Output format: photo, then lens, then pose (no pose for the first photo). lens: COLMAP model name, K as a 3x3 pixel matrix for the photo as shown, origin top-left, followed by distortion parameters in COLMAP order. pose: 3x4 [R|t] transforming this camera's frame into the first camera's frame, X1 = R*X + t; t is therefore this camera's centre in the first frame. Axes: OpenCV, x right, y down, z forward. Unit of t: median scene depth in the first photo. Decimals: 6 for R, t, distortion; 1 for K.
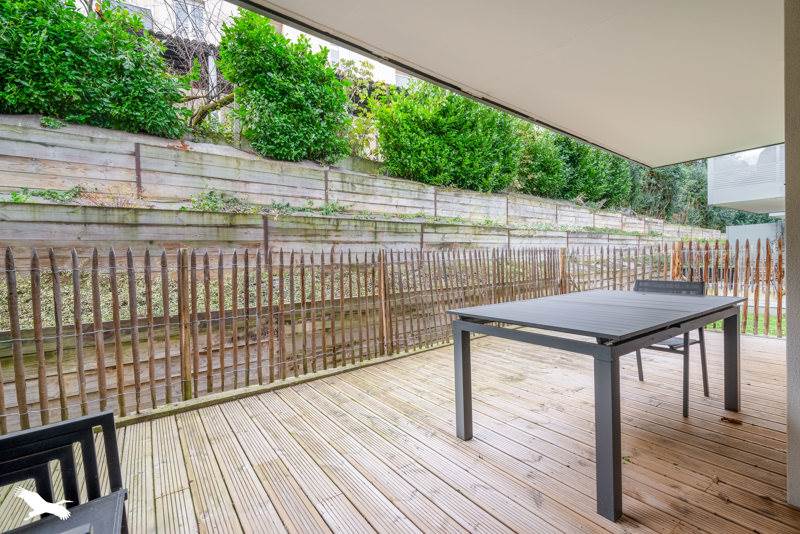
lens RADIAL K [[362.6, 0, 400.0], [0, 362.6, 267.0], [0, 0, 1]] dist [-0.000886, -0.000258]
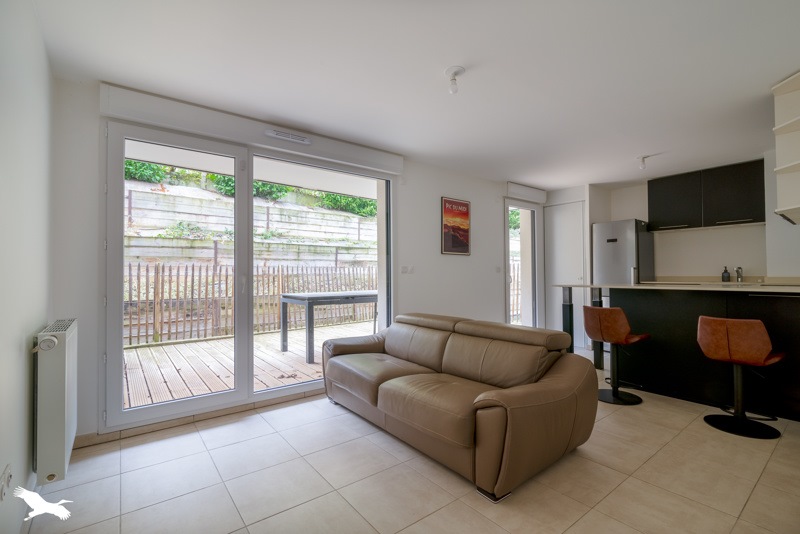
lens RADIAL K [[362.6, 0, 400.0], [0, 362.6, 267.0], [0, 0, 1]] dist [-0.000886, -0.000258]
pose [[0.998679, 0.023103, 0.045892, 0.285098], [-0.021246, 0.998951, -0.040563, 0.010070], [-0.046781, 0.039535, 0.998122, -0.466548]]
